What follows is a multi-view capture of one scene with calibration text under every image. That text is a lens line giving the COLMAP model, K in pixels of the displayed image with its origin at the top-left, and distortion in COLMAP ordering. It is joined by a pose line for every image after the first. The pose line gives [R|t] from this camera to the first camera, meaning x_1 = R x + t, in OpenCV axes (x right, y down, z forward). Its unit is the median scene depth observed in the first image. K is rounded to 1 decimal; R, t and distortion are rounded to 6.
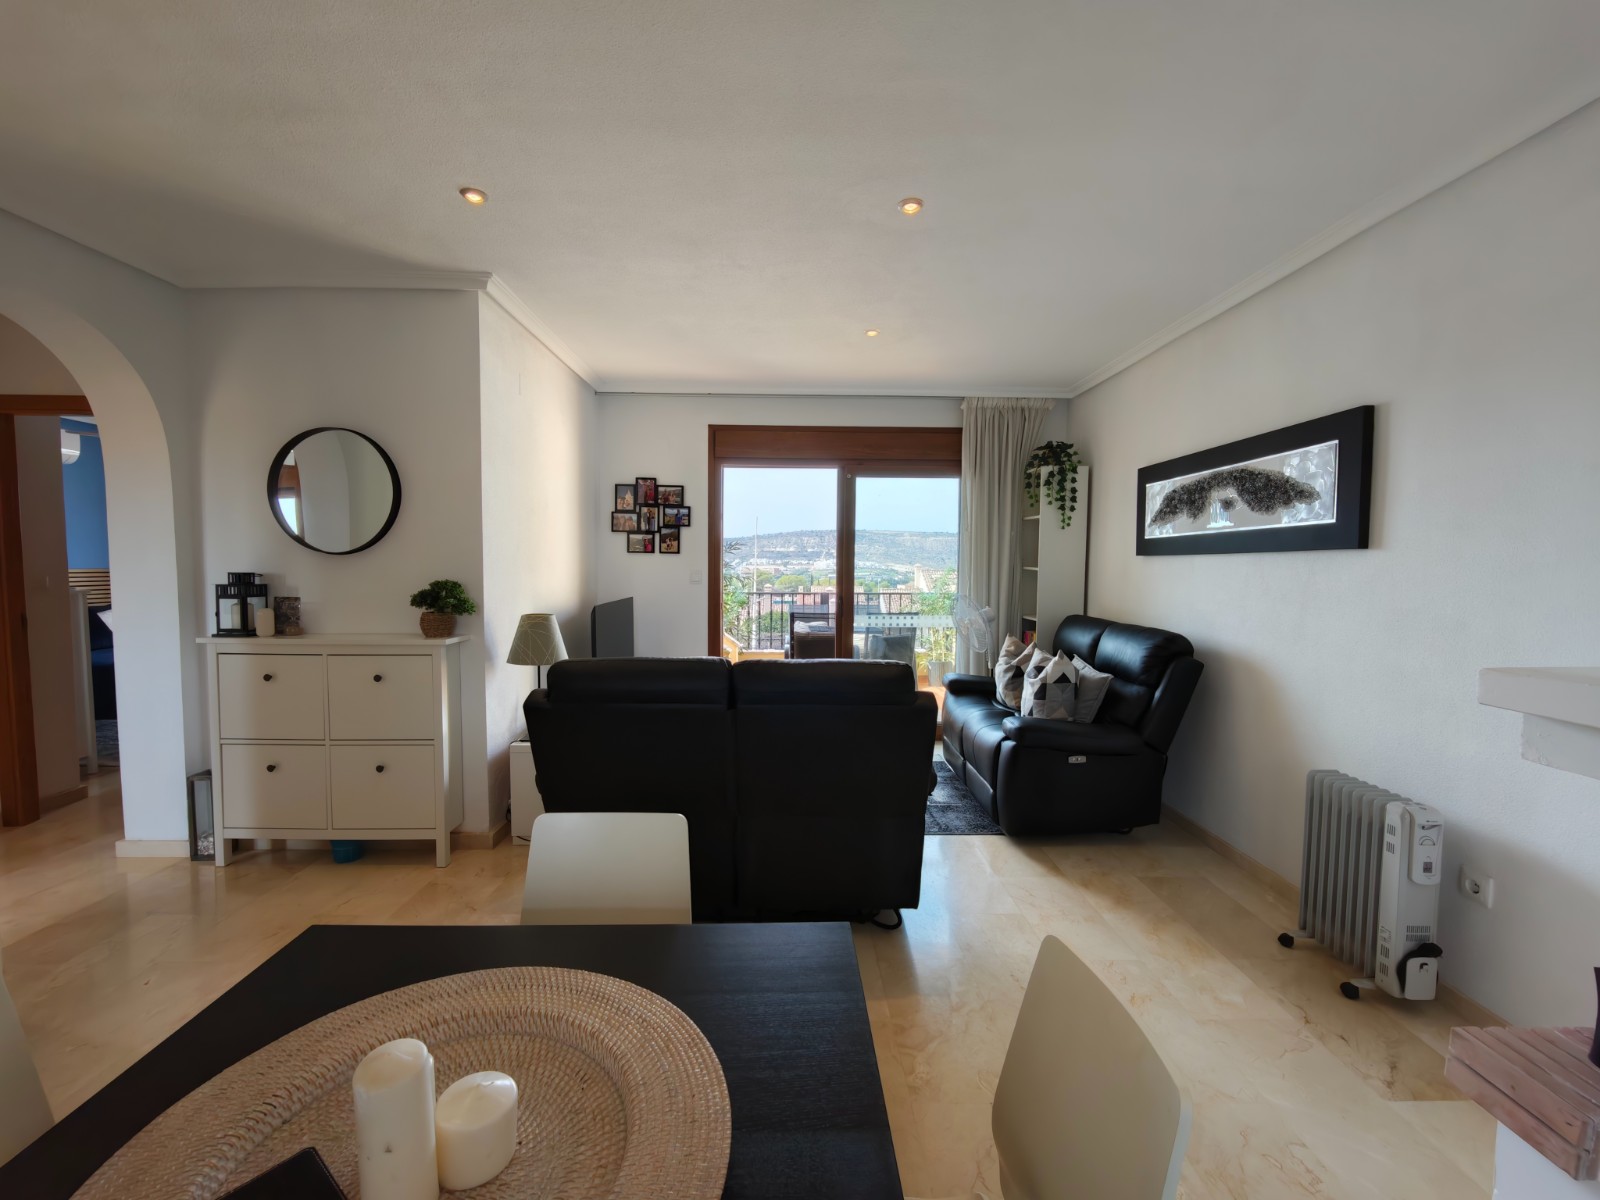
lens RADIAL K [[669.7, 0, 798.4], [0, 669.7, 603.5], [0, 0, 1]] dist [-0.002189, 0.004627]
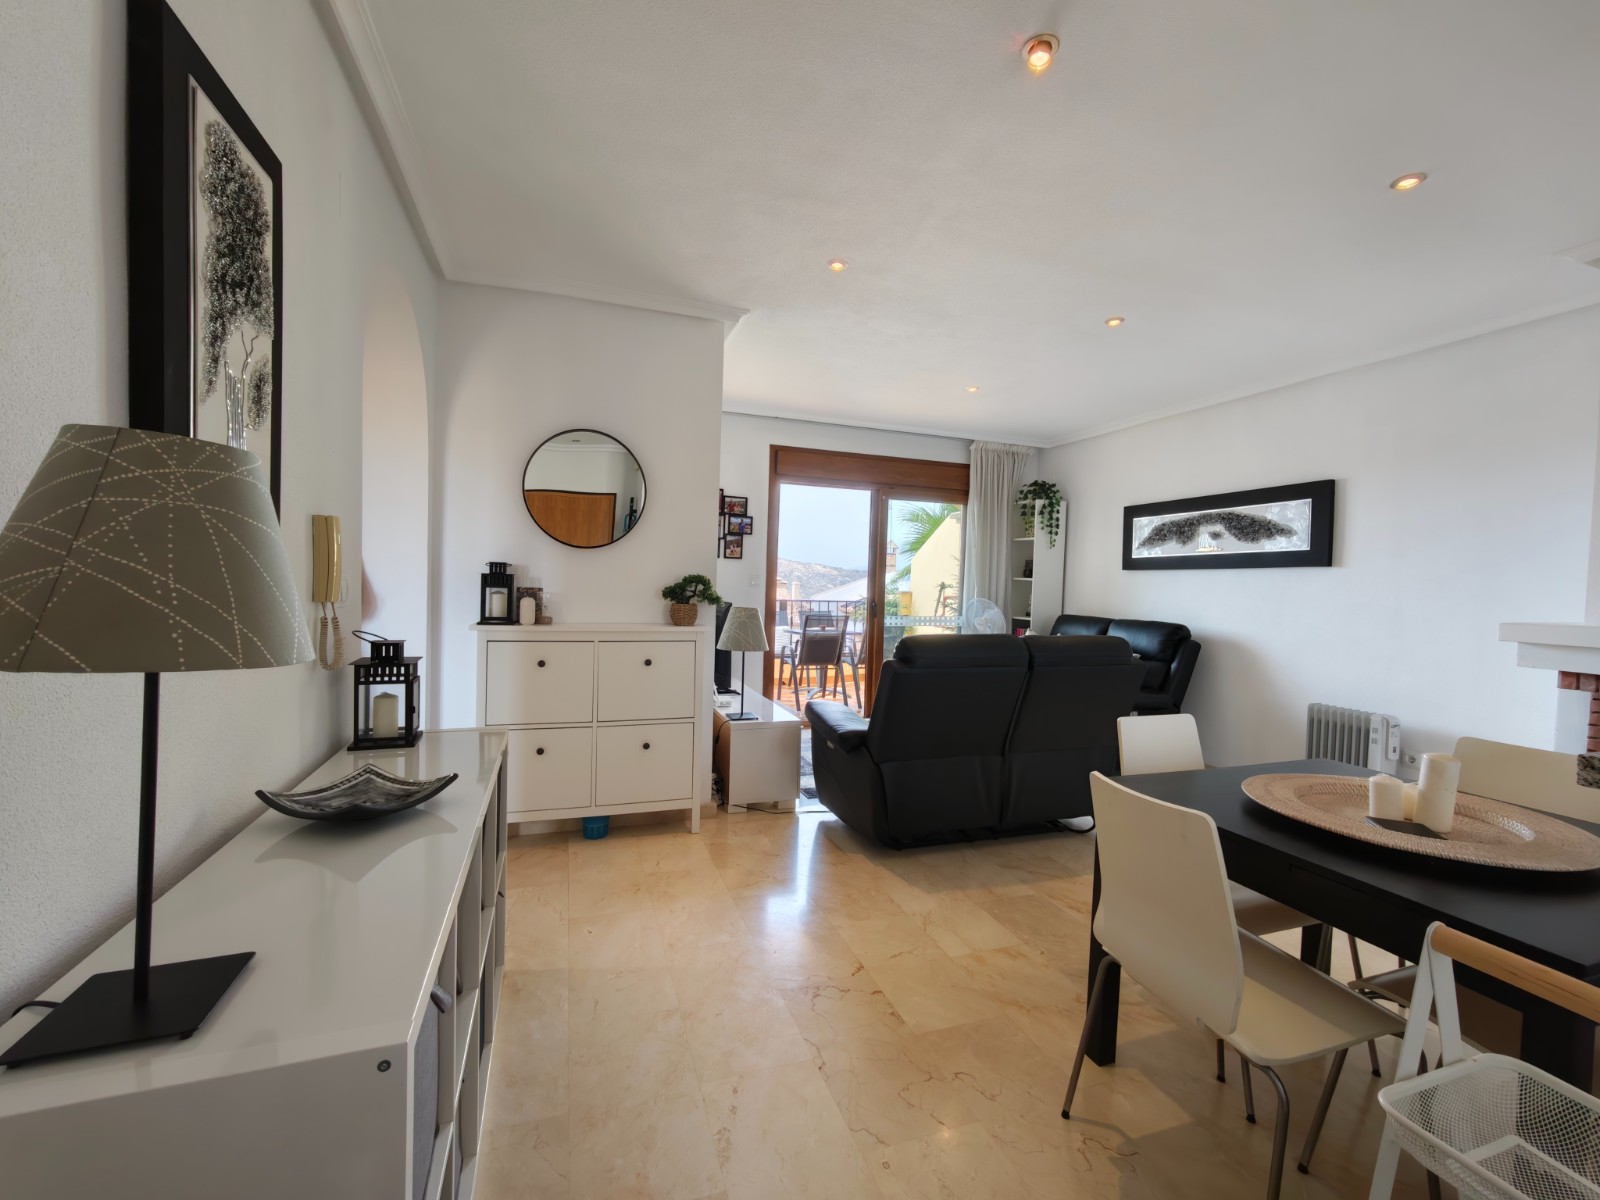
lens RADIAL K [[667.3, 0, 802.9], [0, 667.3, 604.3], [0, 0, 1]] dist [-0.000538, 0.000092]
pose [[0.949703, 0.009018, 0.313023, -0.546968], [-0.002191, 0.999752, -0.022152, 0.030268], [-0.313145, 0.020352, 0.949487, -0.085950]]
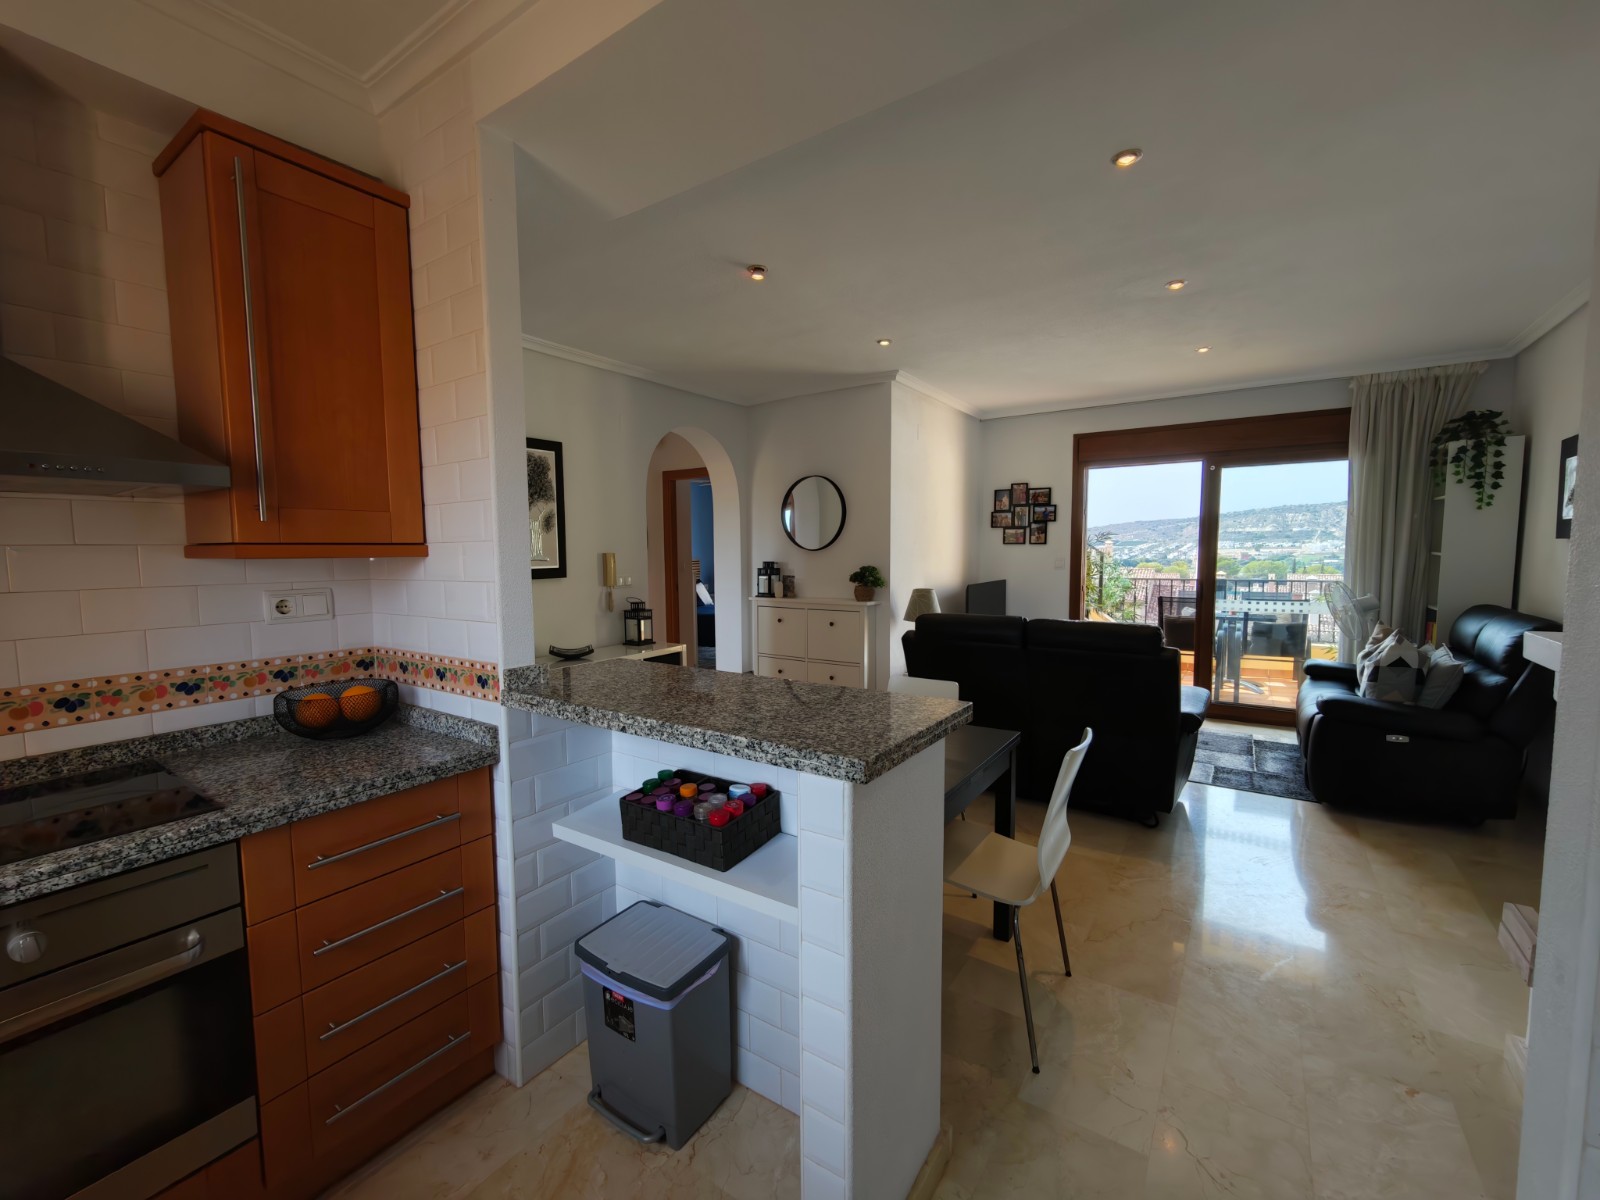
lens RADIAL K [[669.7, 0, 798.4], [0, 669.7, 603.5], [0, 0, 1]] dist [-0.002189, 0.004627]
pose [[0.814662, 0.032918, -0.579002, 0.208692], [-0.021200, 0.999411, 0.026990, 0.012247], [0.579549, -0.009713, 0.814879, -0.316358]]
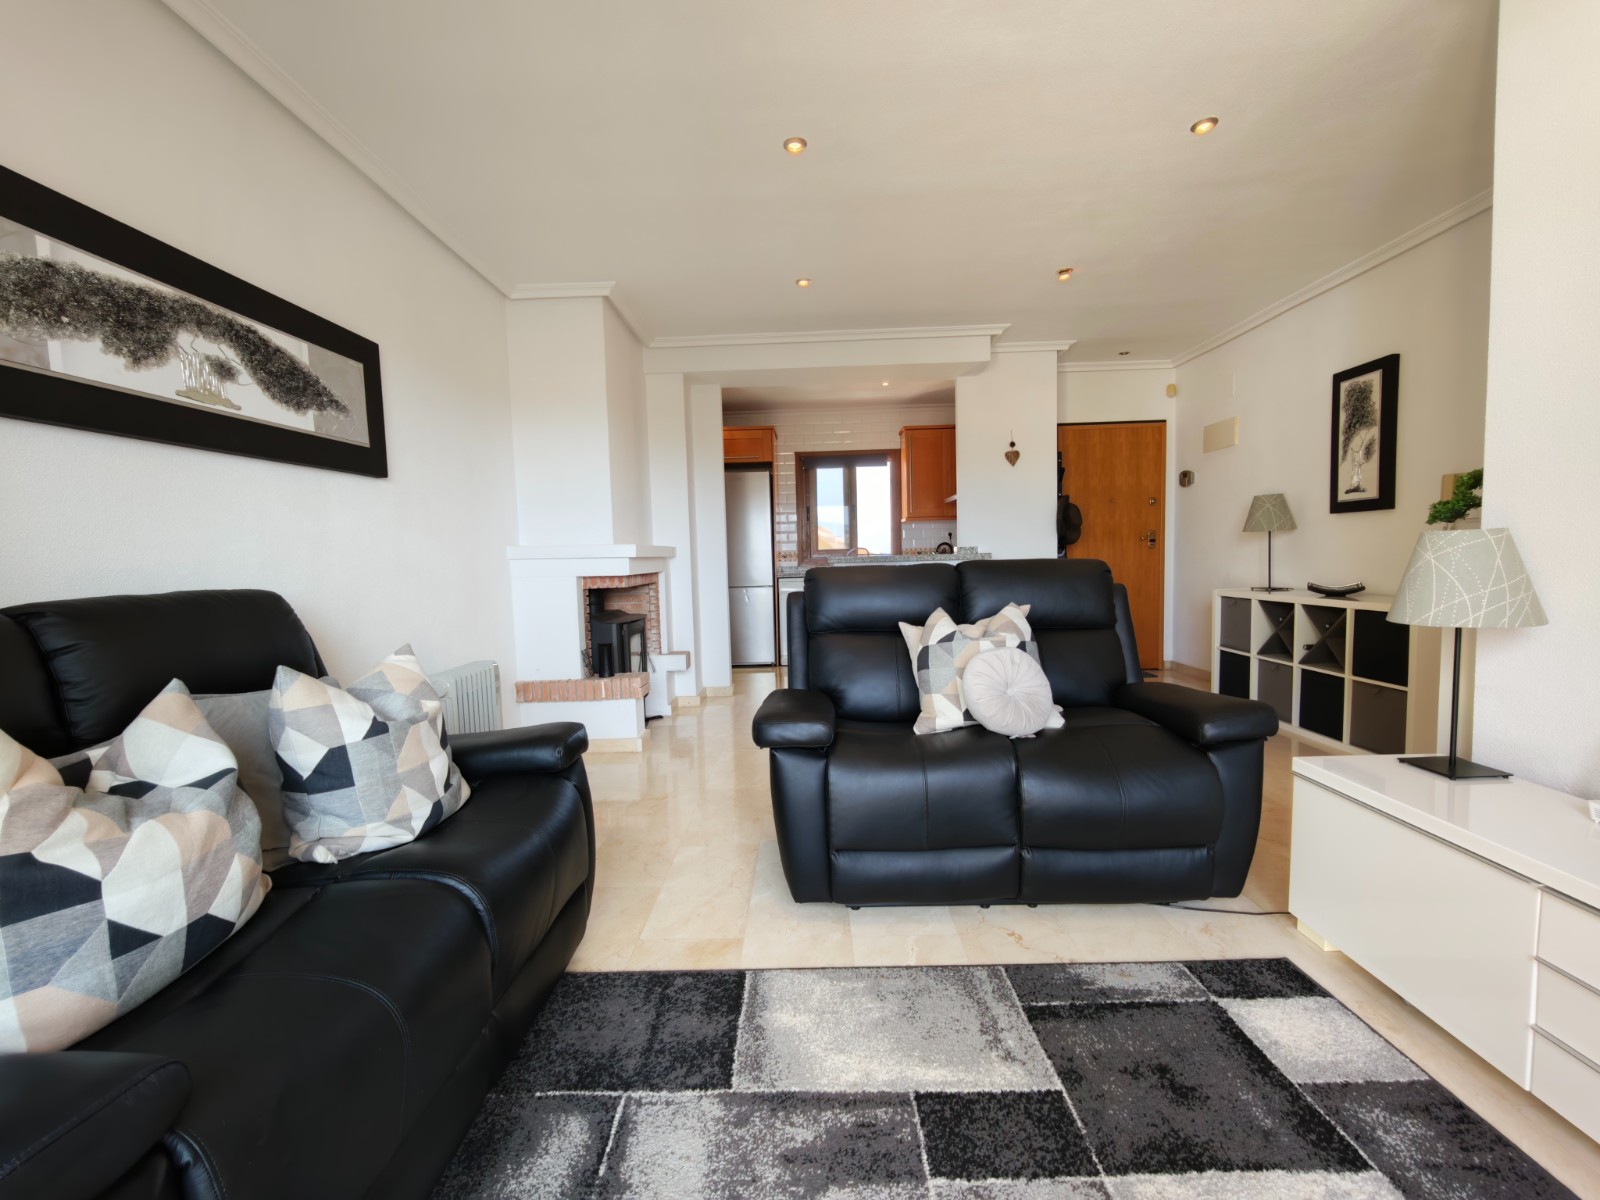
lens RADIAL K [[667.3, 0, 802.9], [0, 667.3, 604.3], [0, 0, 1]] dist [-0.000538, 0.000092]
pose [[-0.999631, 0.017061, 0.021142, 0.086209], [0.019876, 0.989810, 0.140998, -0.010386], [-0.018521, 0.141366, -0.989784, 1.299404]]
